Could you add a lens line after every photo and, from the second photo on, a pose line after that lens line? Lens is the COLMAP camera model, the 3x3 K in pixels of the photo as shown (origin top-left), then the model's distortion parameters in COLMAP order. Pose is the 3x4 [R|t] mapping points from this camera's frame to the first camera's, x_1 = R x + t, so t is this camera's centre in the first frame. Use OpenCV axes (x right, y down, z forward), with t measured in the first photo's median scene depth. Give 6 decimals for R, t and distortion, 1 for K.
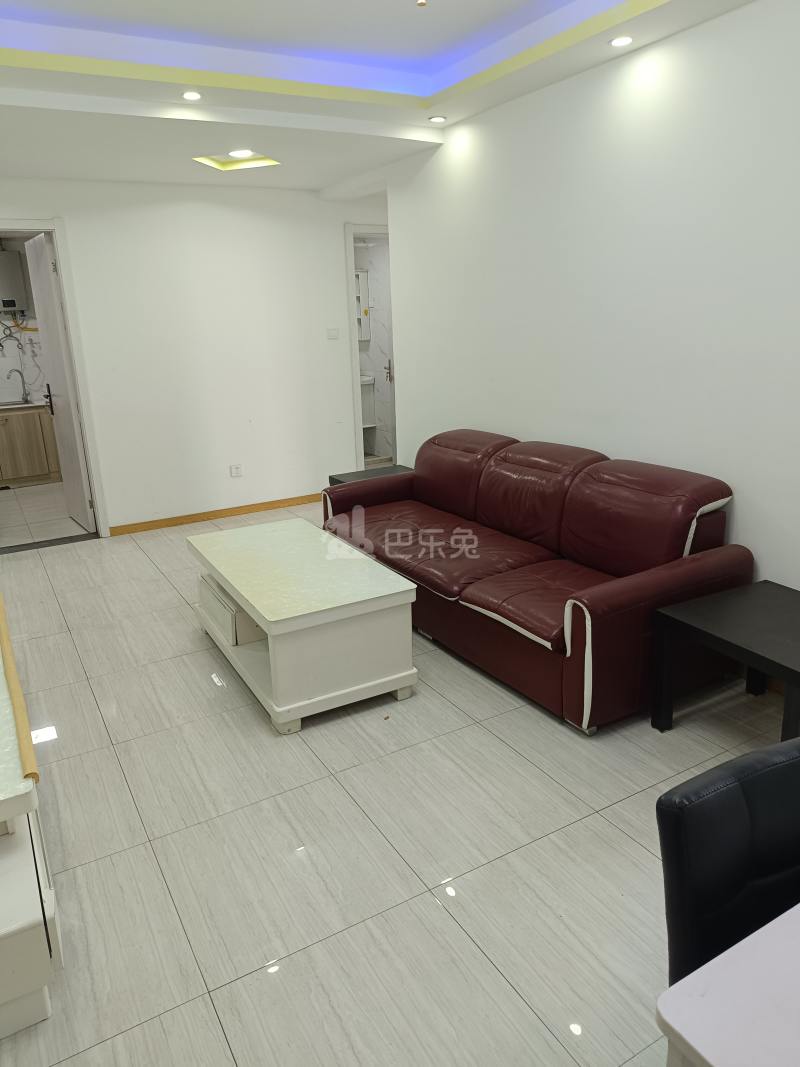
lens RADIAL K [[743.5, 0, 400.0], [0, 743.5, 533.5], [0, 0, 1]] dist [0.002830, -0.001312]
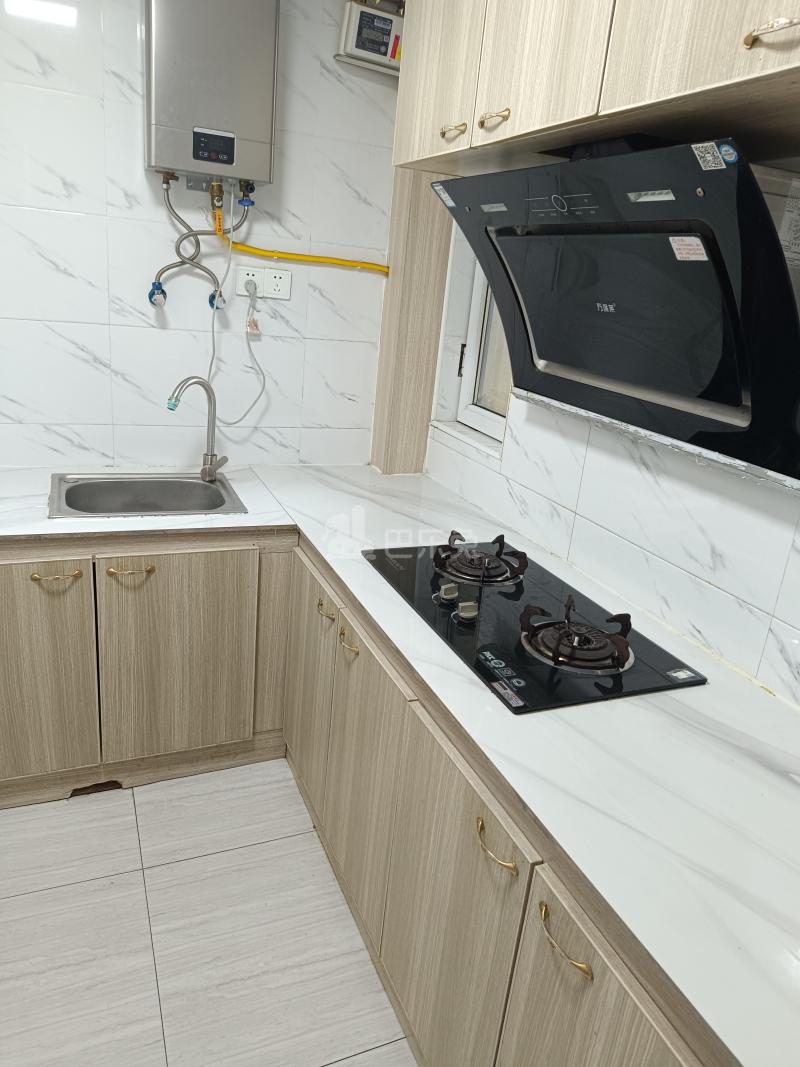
lens RADIAL K [[743.5, 0, 400.0], [0, 743.5, 533.5], [0, 0, 1]] dist [0.002830, -0.001312]
pose [[0.985194, 0.157334, -0.068111, -0.402434], [-0.155911, 0.987435, 0.025765, -0.177219], [0.071309, -0.014764, 0.997345, 0.700782]]
